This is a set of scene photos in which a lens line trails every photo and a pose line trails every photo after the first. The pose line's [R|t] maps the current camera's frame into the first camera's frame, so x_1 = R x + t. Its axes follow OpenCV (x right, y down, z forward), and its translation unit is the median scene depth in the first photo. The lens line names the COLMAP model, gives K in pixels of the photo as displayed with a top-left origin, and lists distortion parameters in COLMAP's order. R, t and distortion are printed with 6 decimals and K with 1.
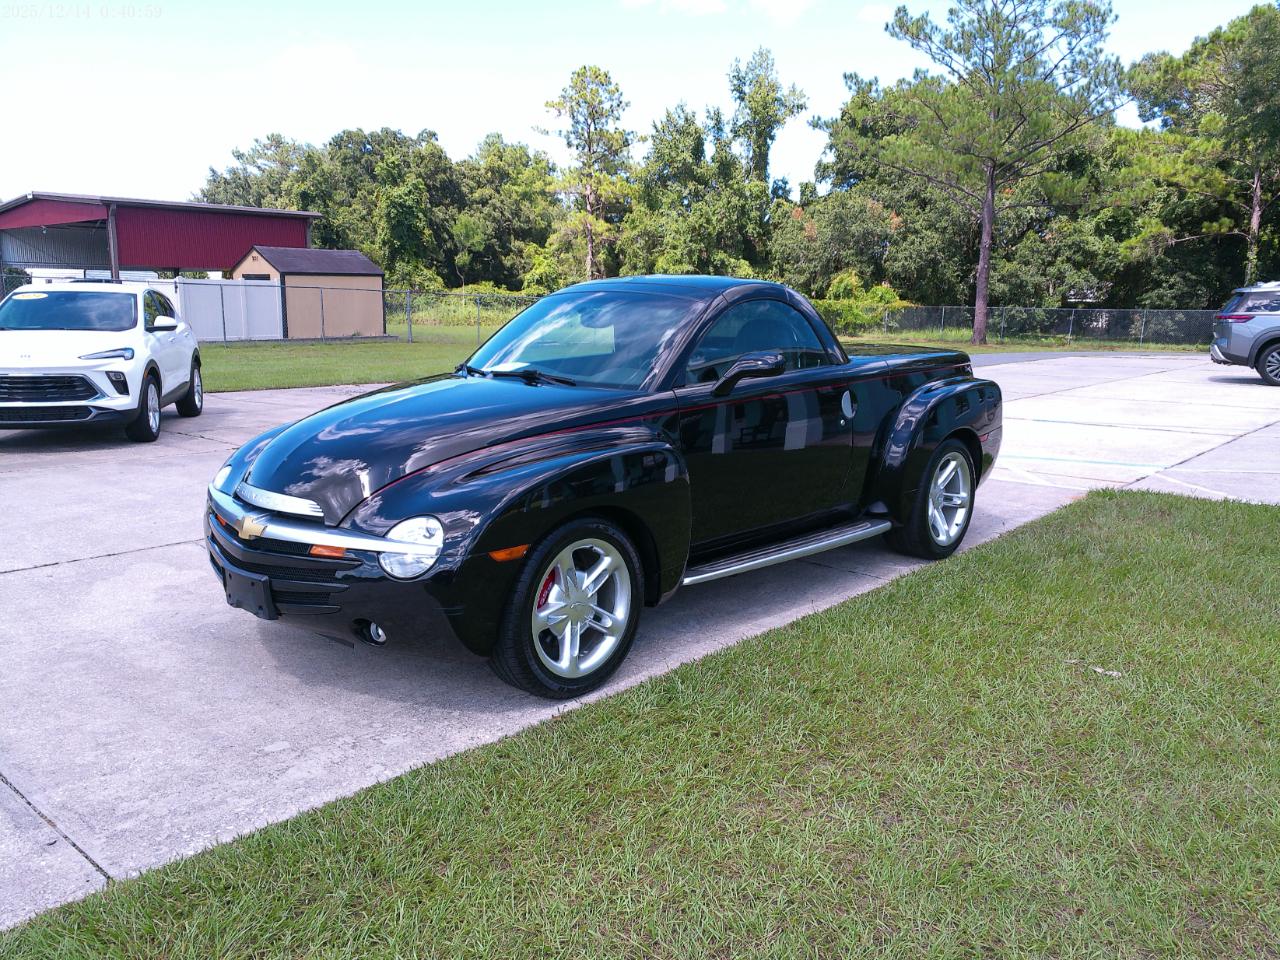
lens RADIAL K [[1026.1, 0, 640.0], [0, 1026.1, 480.0], [0, 0, 1]] dist [0.012820, -0.001071]
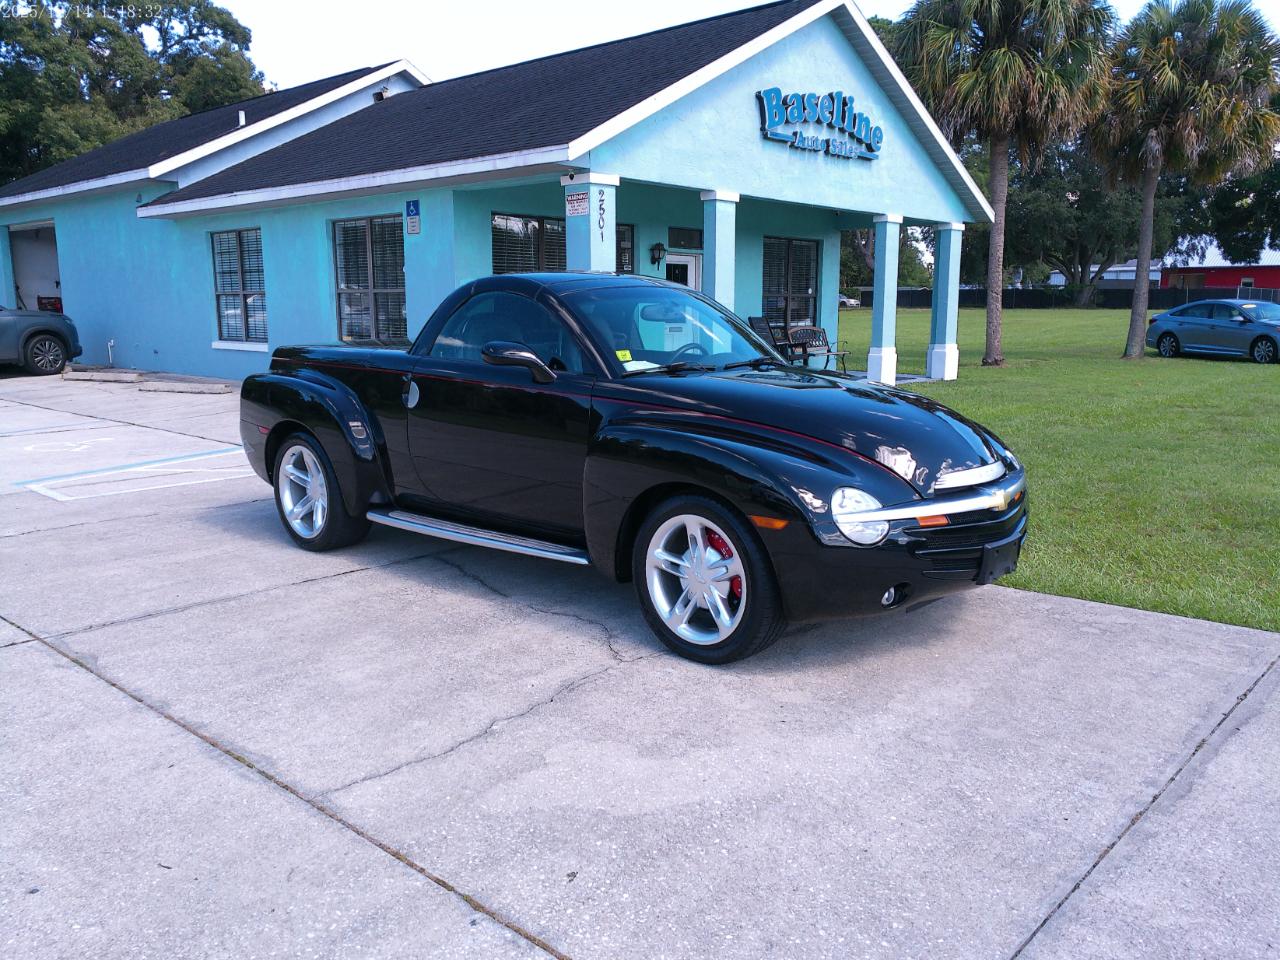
lens RADIAL K [[1021.1, 0, 645.8], [0, 1021.1, 458.0], [0, 0, 1]] dist [0.030971, -0.040241]
pose [[0.010133, -0.154843, 0.987887, -0.173454], [0.179220, 0.972222, 0.150549, -0.027169], [-0.983757, 0.175524, 0.037603, 0.157424]]
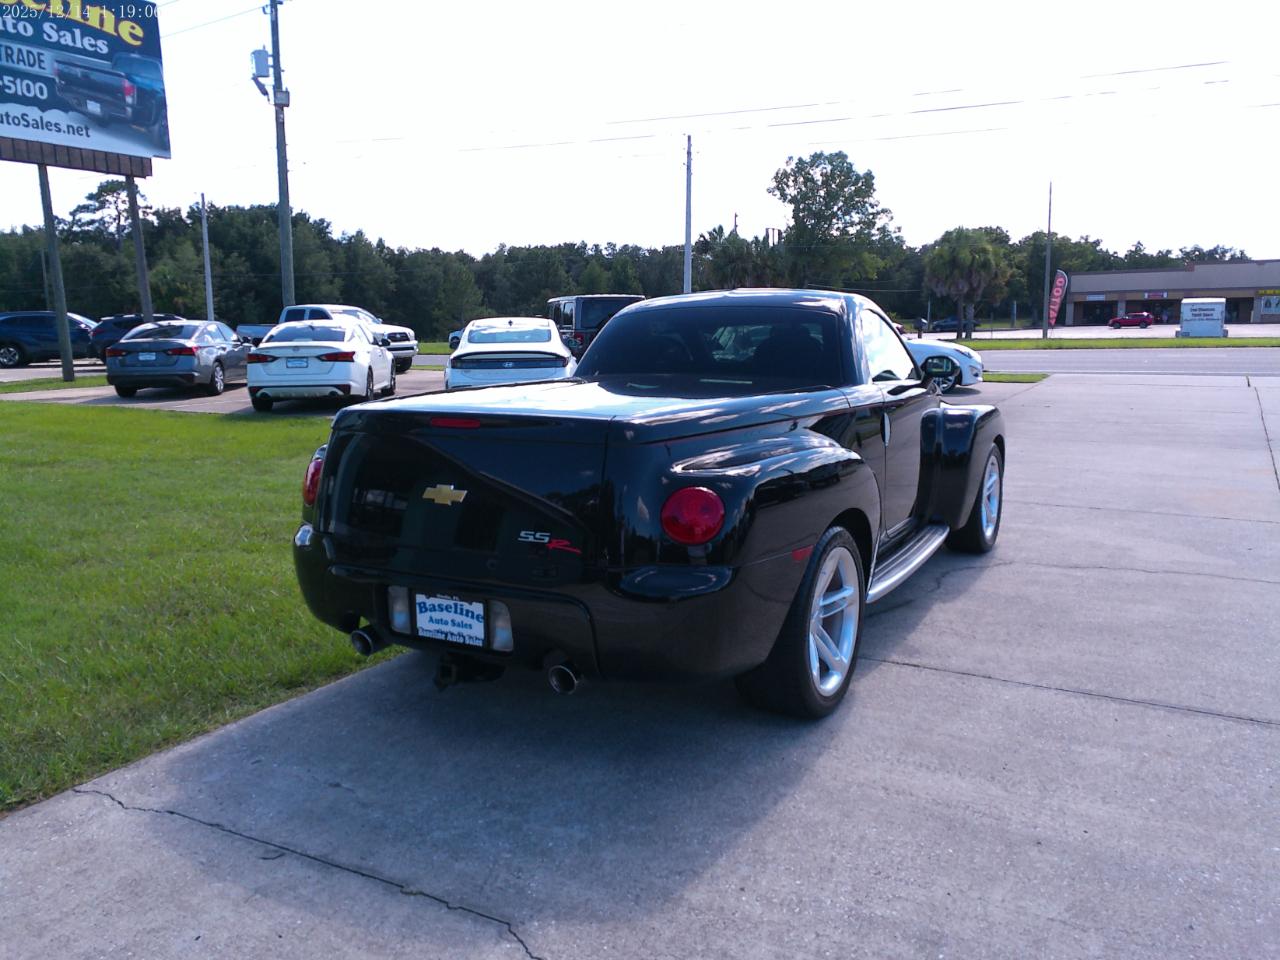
lens RADIAL K [[1021.1, 0, 645.8], [0, 1021.1, 458.0], [0, 0, 1]] dist [0.030971, -0.040241]
pose [[-0.977431, 0.030952, -0.208973, 0.057711], [-0.033487, 0.954000, 0.297930, -0.056713], [0.208582, 0.298204, -0.931433, 0.328704]]
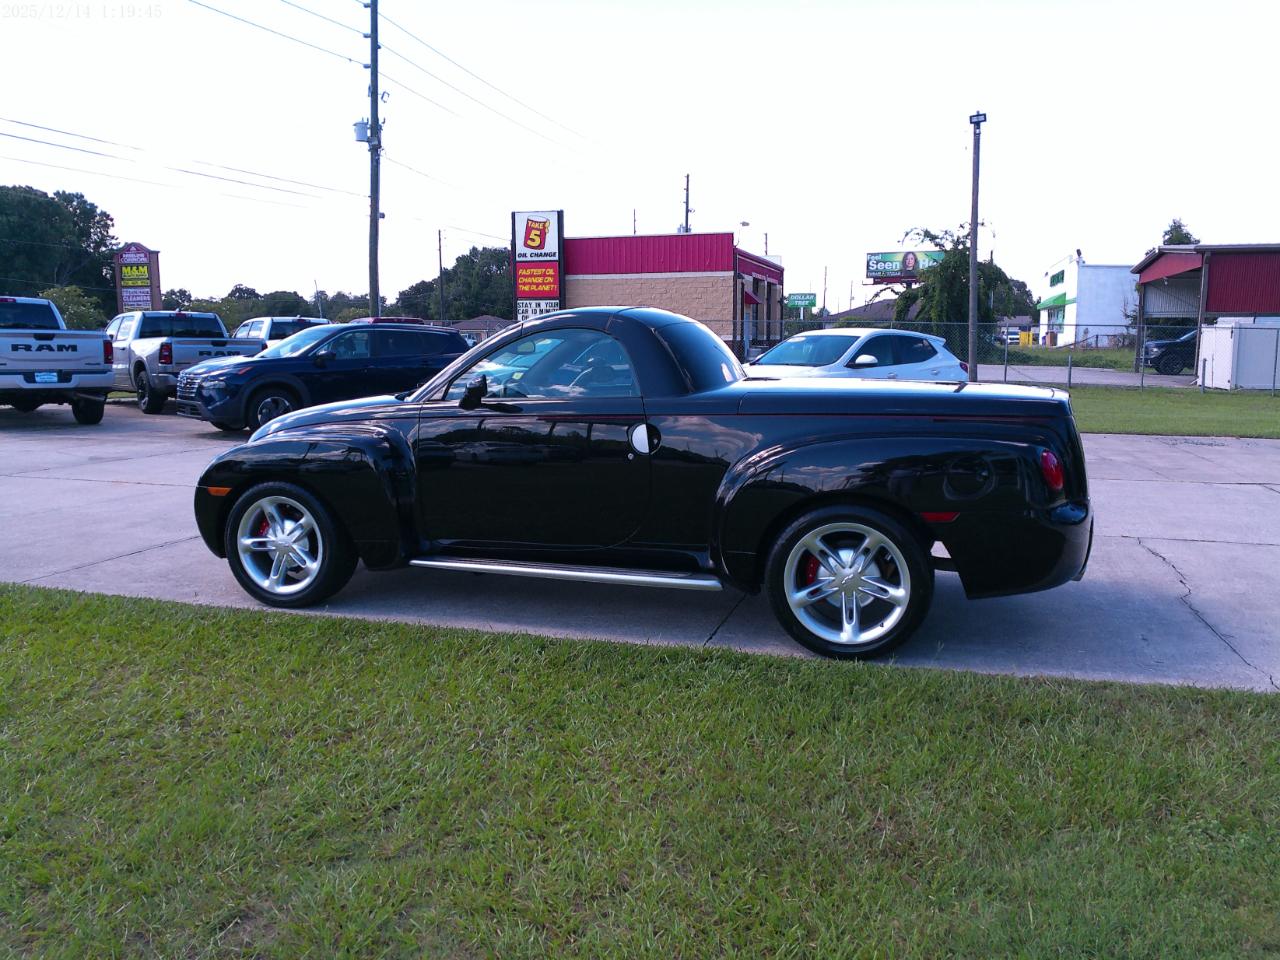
lens RADIAL K [[1023.7, 0, 644.6], [0, 1023.7, 465.0], [0, 0, 1]] dist [0.017840, -0.014247]
pose [[0.431964, 0.100537, -0.896270, 0.171513], [-0.155289, 0.987217, 0.035897, -0.013654], [0.888421, 0.123675, 0.442054, 0.097350]]
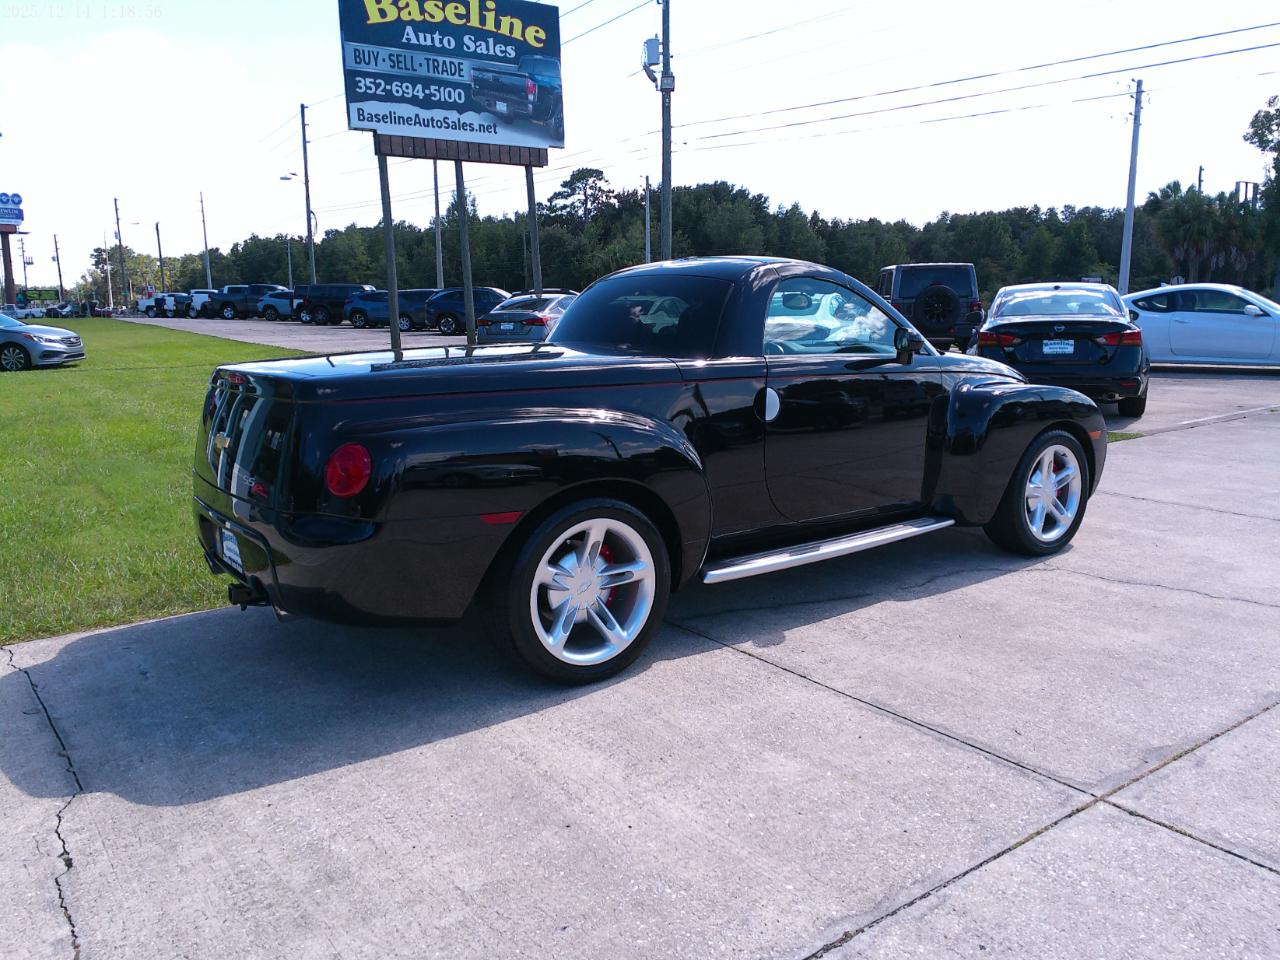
lens RADIAL K [[1023.7, 0, 644.6], [0, 1023.7, 465.0], [0, 0, 1]] dist [0.017840, -0.014247]
pose [[-0.977593, -0.026359, 0.208850, -0.018048], [0.044393, 0.944002, 0.326940, -0.056460], [-0.205772, 0.328886, -0.921679, 0.331524]]
